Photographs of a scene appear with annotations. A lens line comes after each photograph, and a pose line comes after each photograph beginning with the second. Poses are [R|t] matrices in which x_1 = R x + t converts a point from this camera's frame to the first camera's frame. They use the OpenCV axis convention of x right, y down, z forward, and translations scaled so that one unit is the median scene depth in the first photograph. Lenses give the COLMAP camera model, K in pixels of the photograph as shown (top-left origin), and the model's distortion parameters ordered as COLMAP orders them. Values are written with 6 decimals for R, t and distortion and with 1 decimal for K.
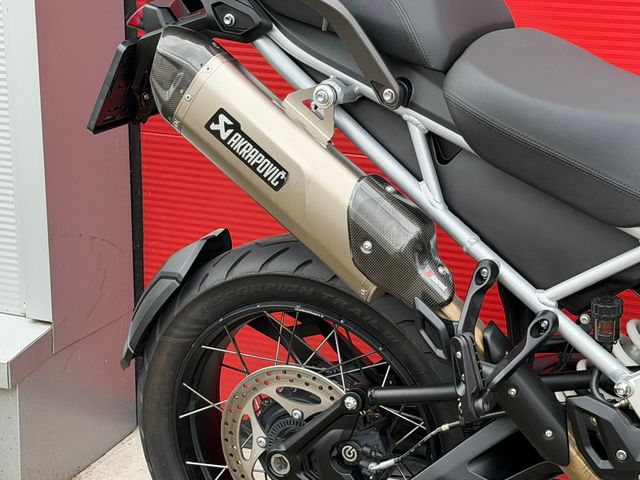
lens RADIAL K [[1415.5, 0, 318.1], [0, 1415.5, 247.6], [0, 0, 1]] dist [0.096919, 0.701496]
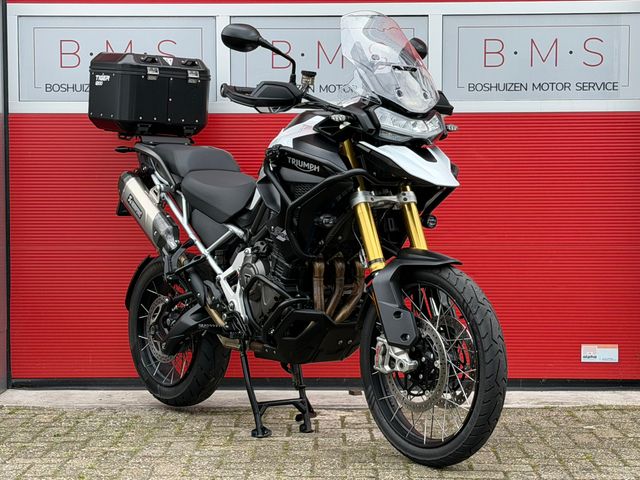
lens RADIAL K [[1415.5, 0, 318.1], [0, 1415.5, 247.6], [0, 0, 1]] dist [0.096919, 0.701496]
pose [[0.908399, 0.014495, -0.417852, 1.543733], [-0.130125, 0.959566, -0.249601, 0.706852], [0.397339, 0.281111, 0.873555, -1.429634]]
